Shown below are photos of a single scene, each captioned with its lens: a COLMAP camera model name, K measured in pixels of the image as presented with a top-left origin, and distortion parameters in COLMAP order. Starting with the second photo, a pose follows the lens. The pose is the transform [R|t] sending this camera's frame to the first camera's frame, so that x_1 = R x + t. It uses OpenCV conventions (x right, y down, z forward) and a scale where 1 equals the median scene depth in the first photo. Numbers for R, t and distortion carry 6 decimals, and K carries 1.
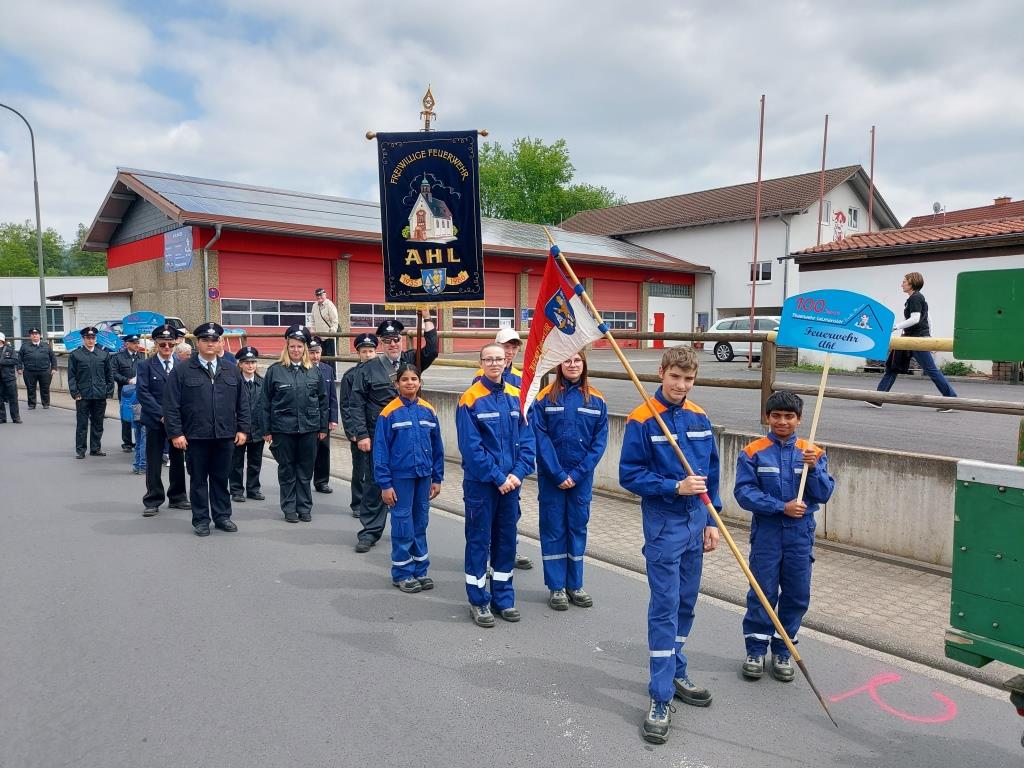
lens RADIAL K [[755.1, 0, 502.7], [0, 755.1, 385.9], [0, 0, 1]] dist [0.051357, -0.040117]
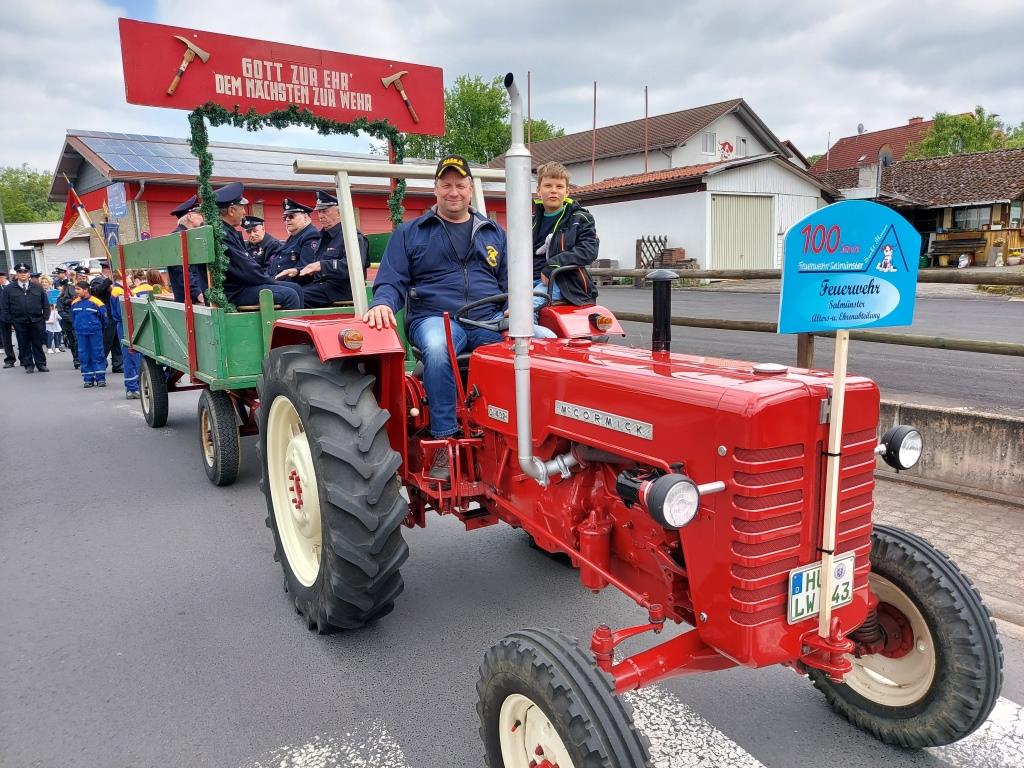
lens RADIAL K [[755.1, 0, 501.5], [0, 755.1, 387.1], [0, 0, 1]] dist [0.051357, -0.040117]
pose [[0.999361, -0.027576, -0.022745, 0.939956], [0.029608, 0.995089, 0.094448, 0.087991], [0.020029, -0.095061, 0.995270, -1.035460]]
